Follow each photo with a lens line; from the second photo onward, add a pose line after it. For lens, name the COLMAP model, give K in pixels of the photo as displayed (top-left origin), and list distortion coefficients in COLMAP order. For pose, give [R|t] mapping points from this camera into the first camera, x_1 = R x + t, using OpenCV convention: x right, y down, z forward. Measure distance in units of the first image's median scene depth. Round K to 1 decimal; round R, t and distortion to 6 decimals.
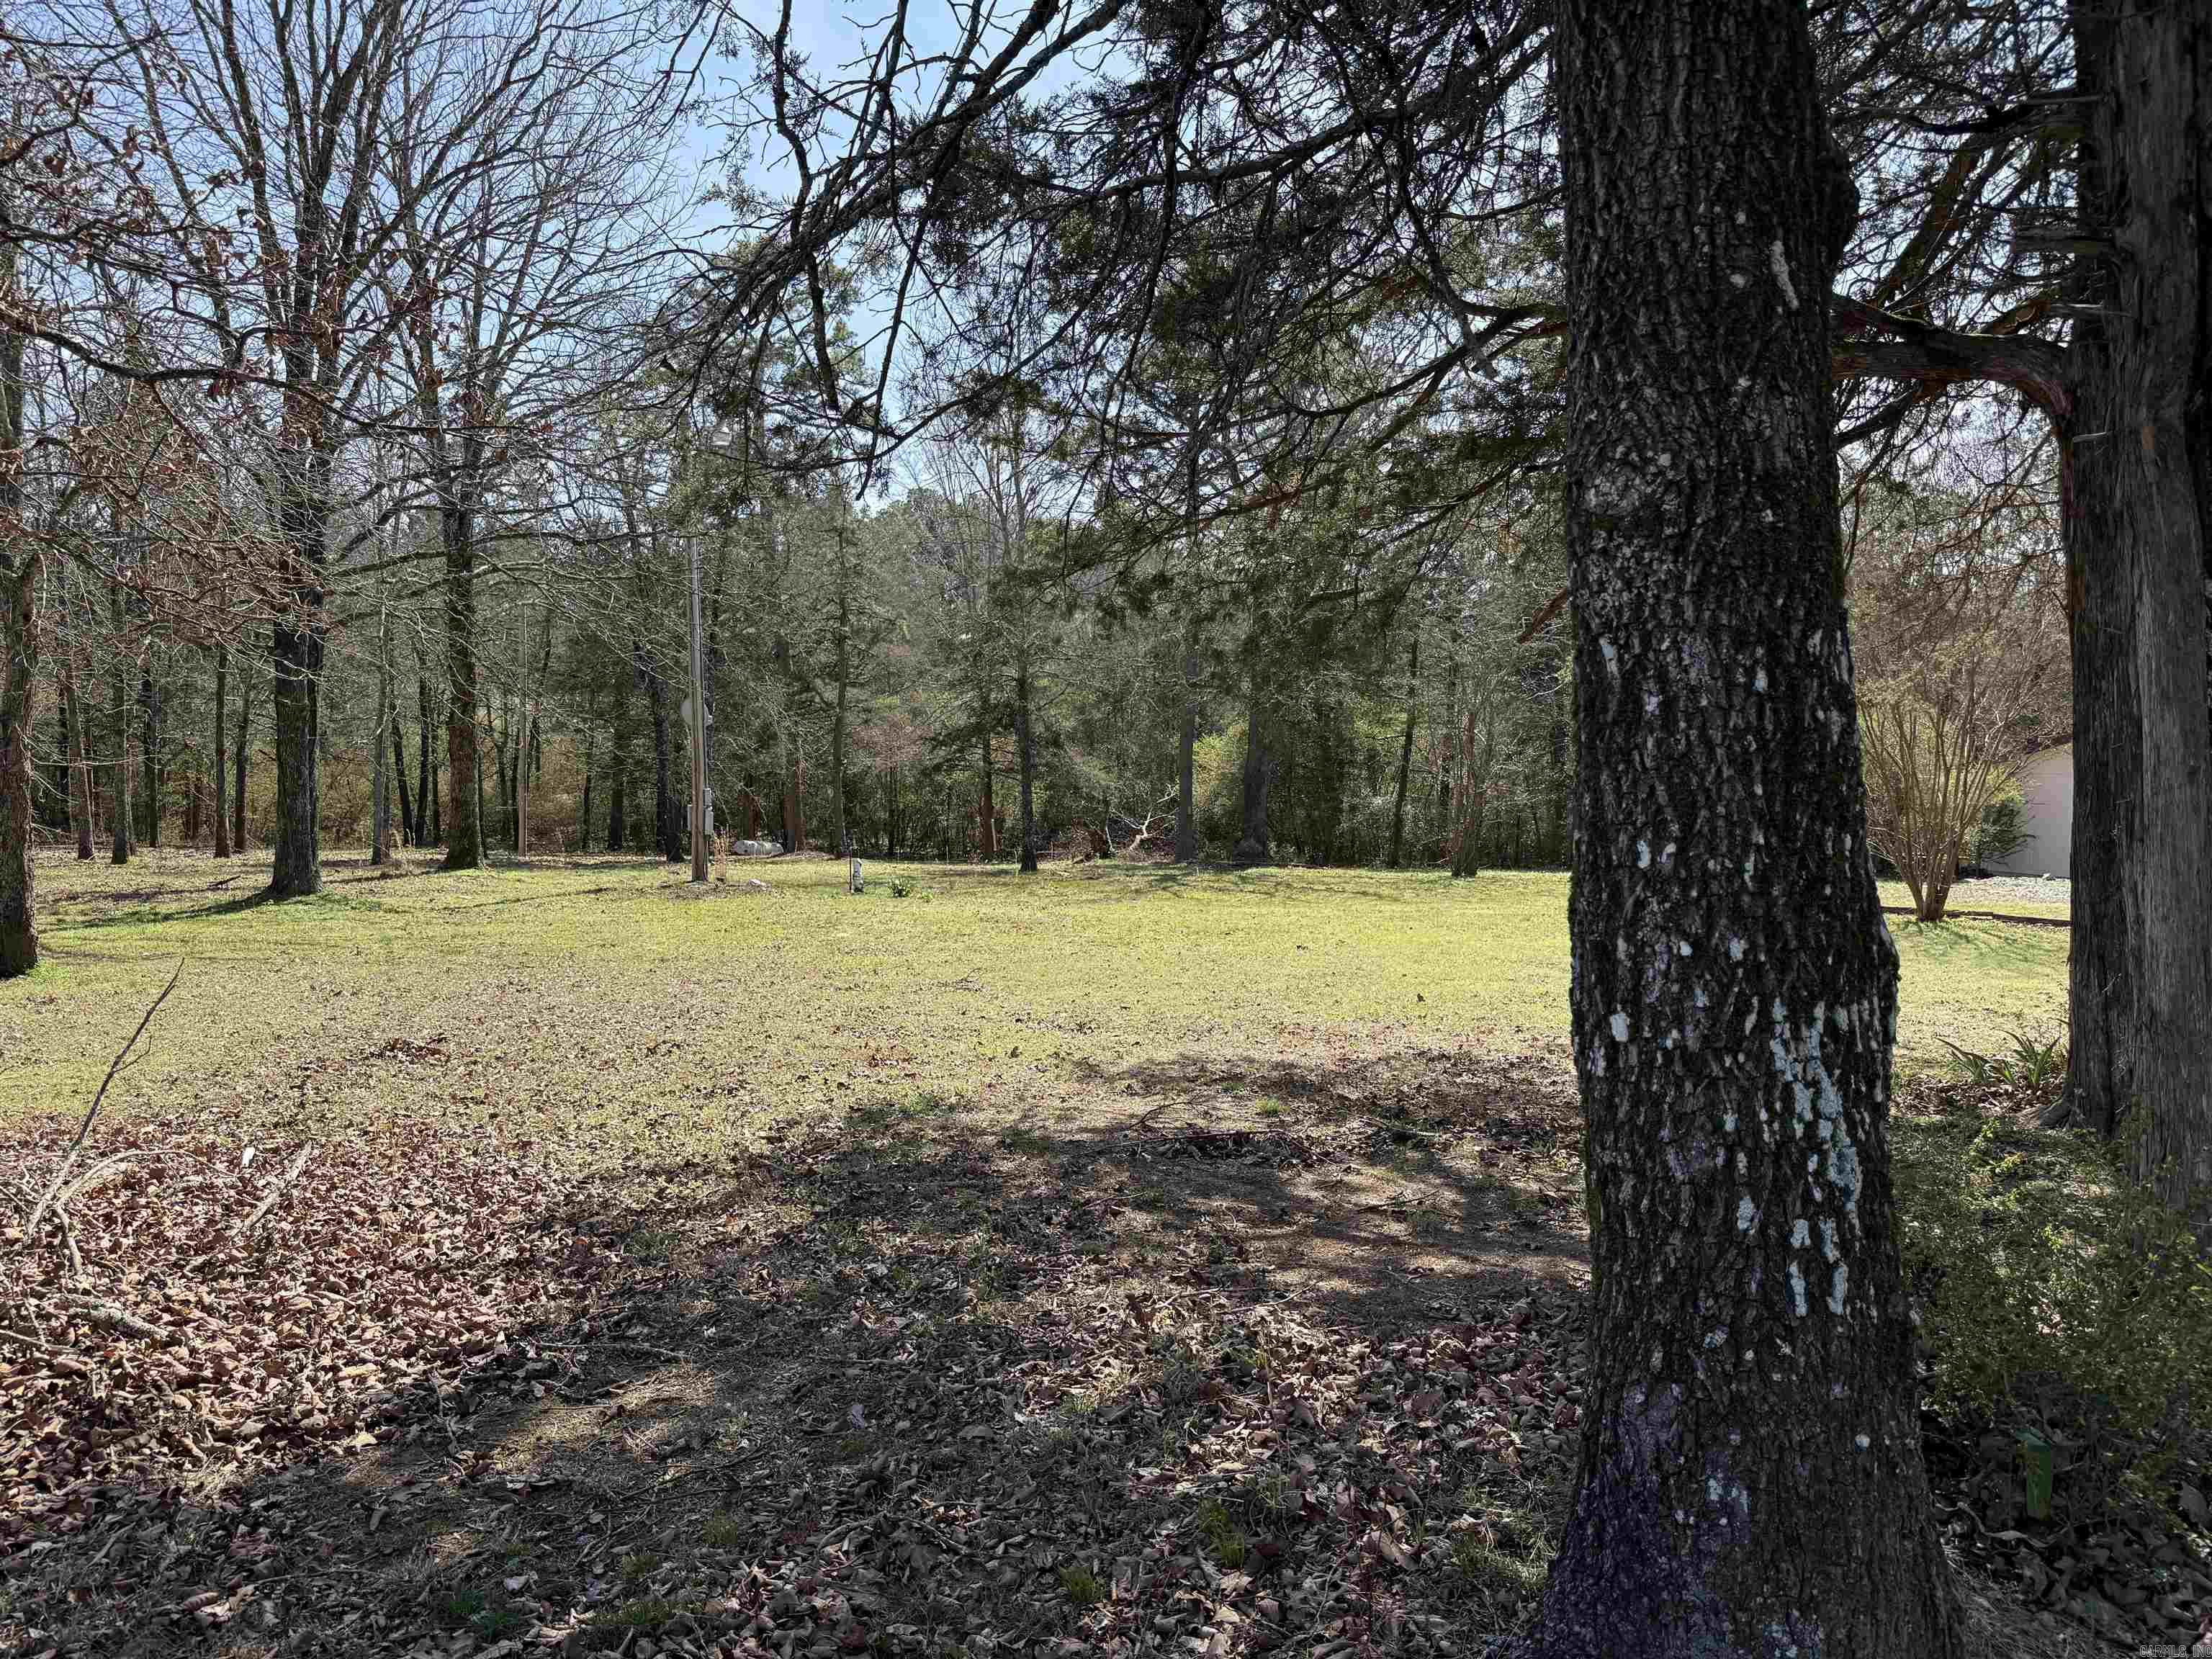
lens RADIAL K [[1827.4, 0, 1106.0], [0, 1827.4, 829.5], [0, 0, 1]] dist [0.140959, -0.000455]
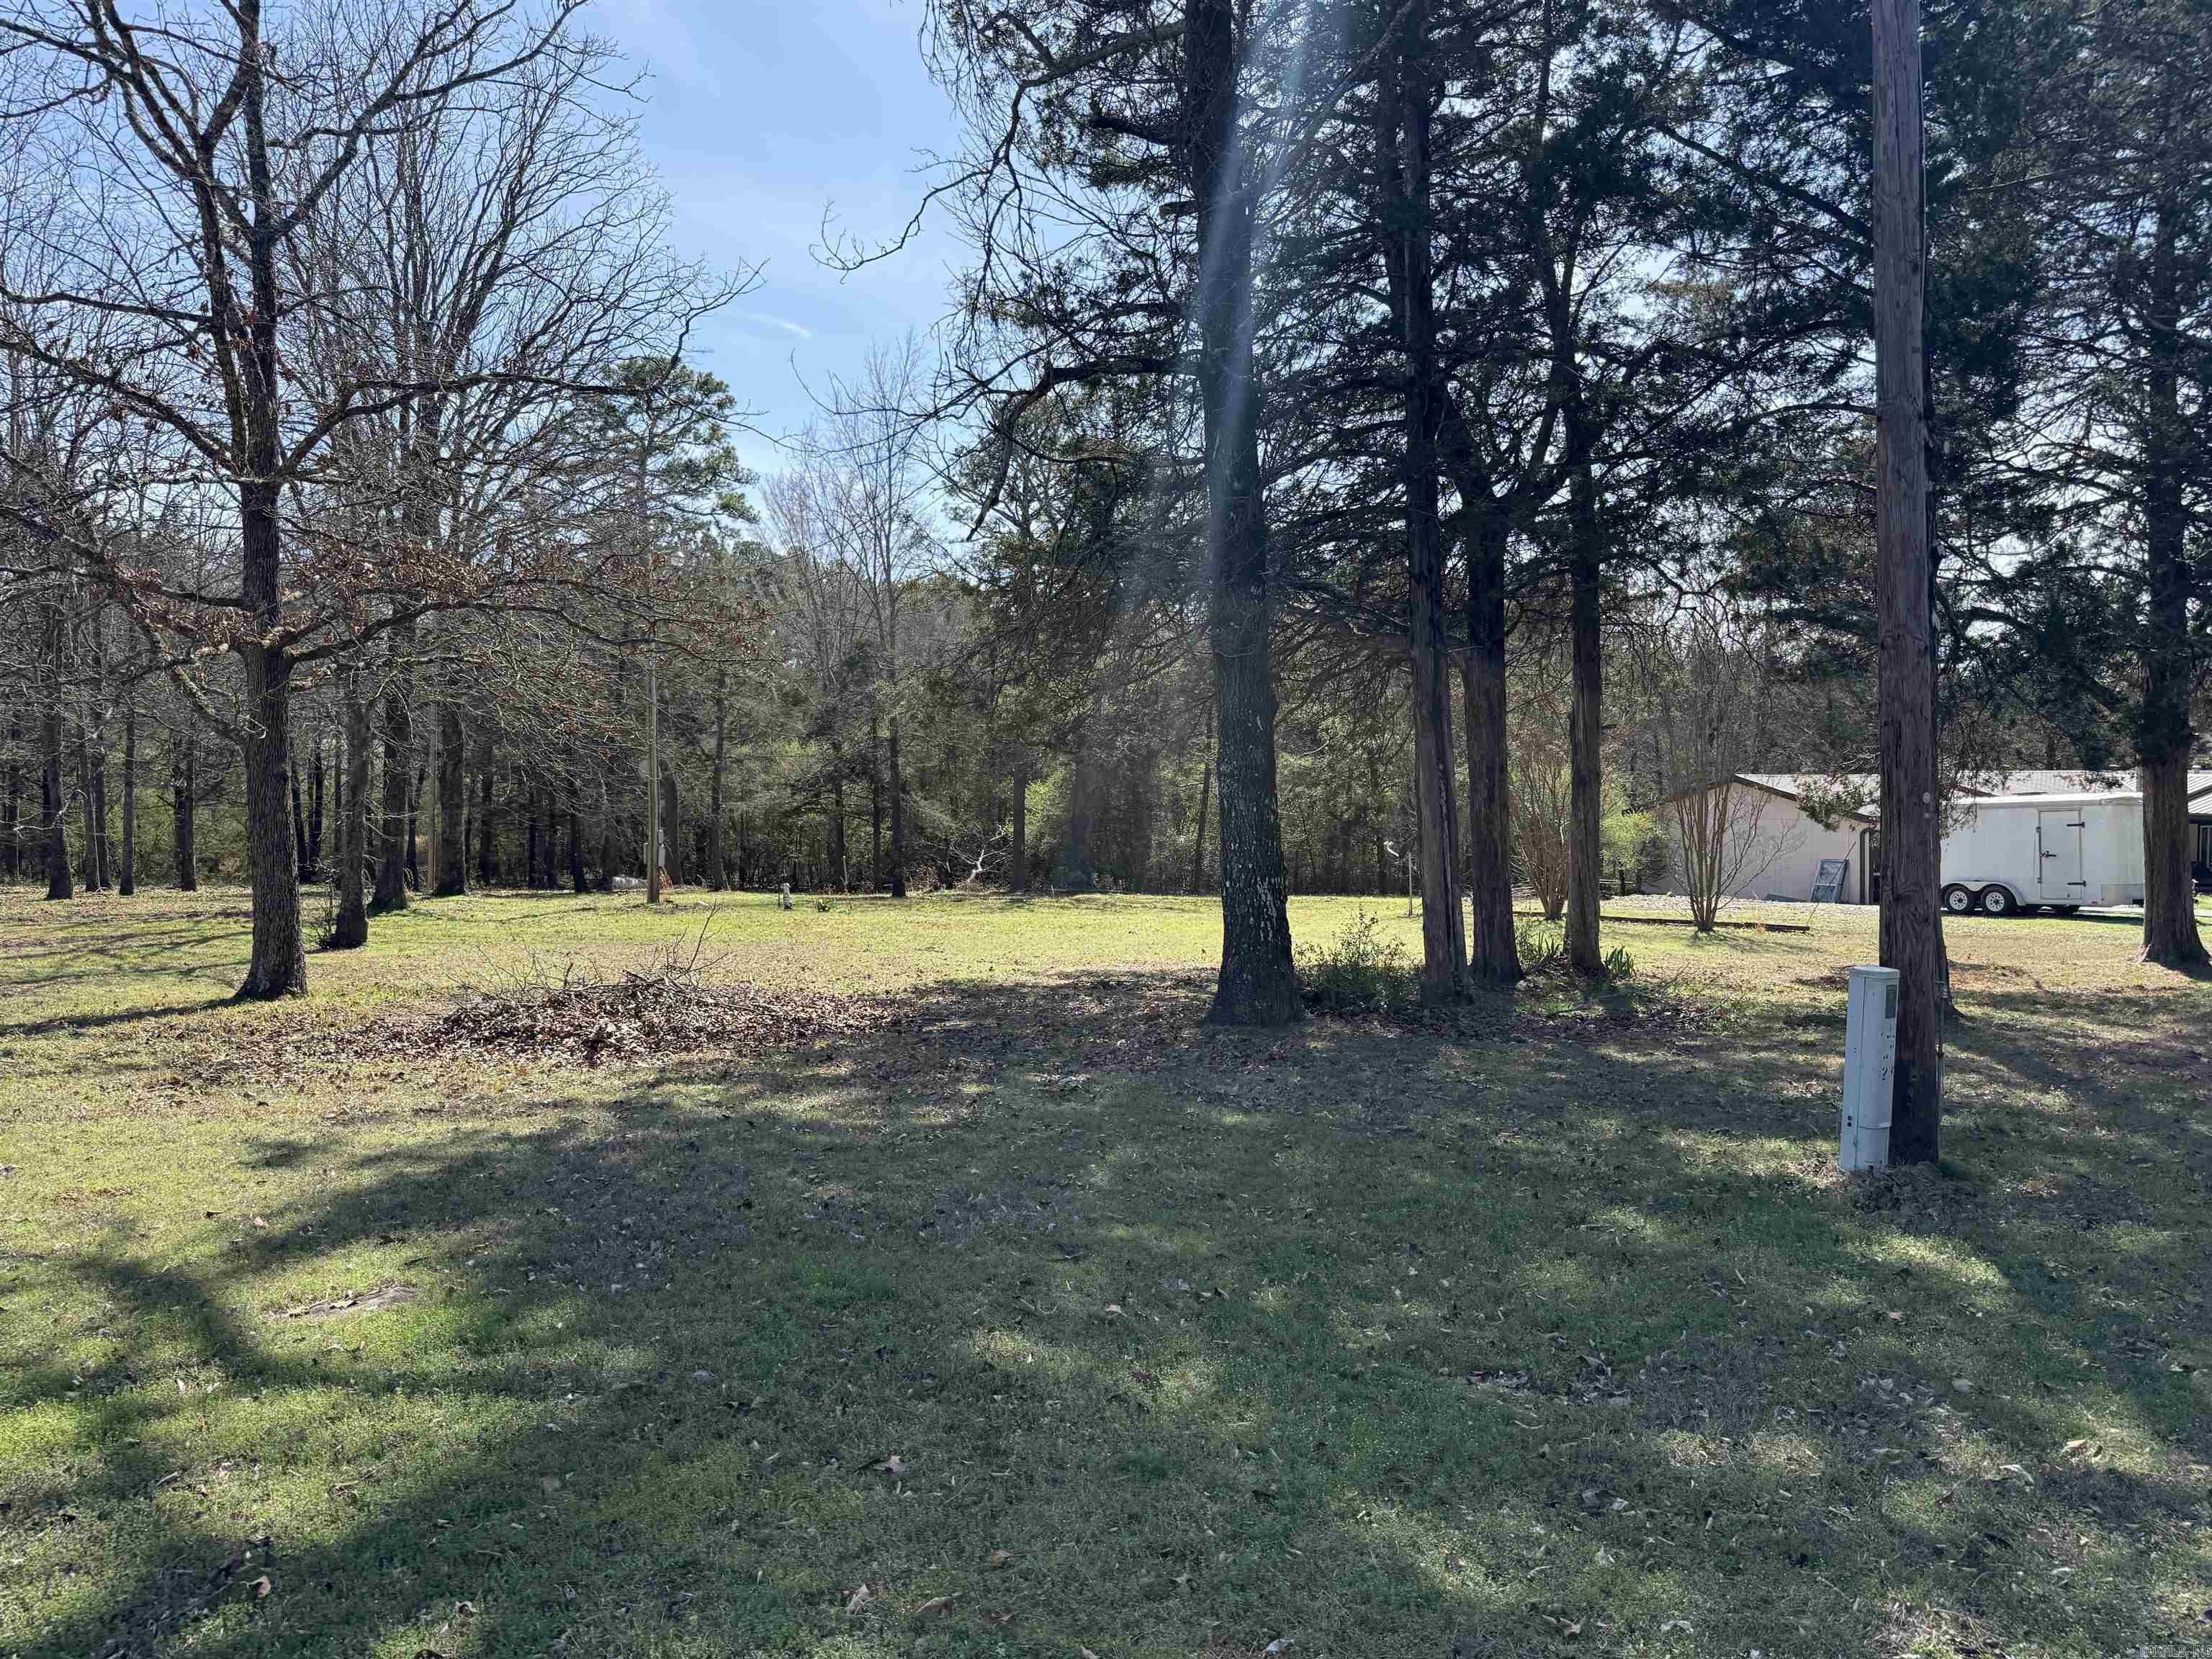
lens RADIAL K [[1827.4, 0, 1106.0], [0, 1827.4, 829.5], [0, 0, 1]] dist [0.140959, -0.000455]
pose [[0.994411, -0.002112, 0.105558, -0.023882], [0.004346, 0.999771, -0.020938, 0.002803], [-0.105490, 0.021280, 0.994193, -0.162813]]
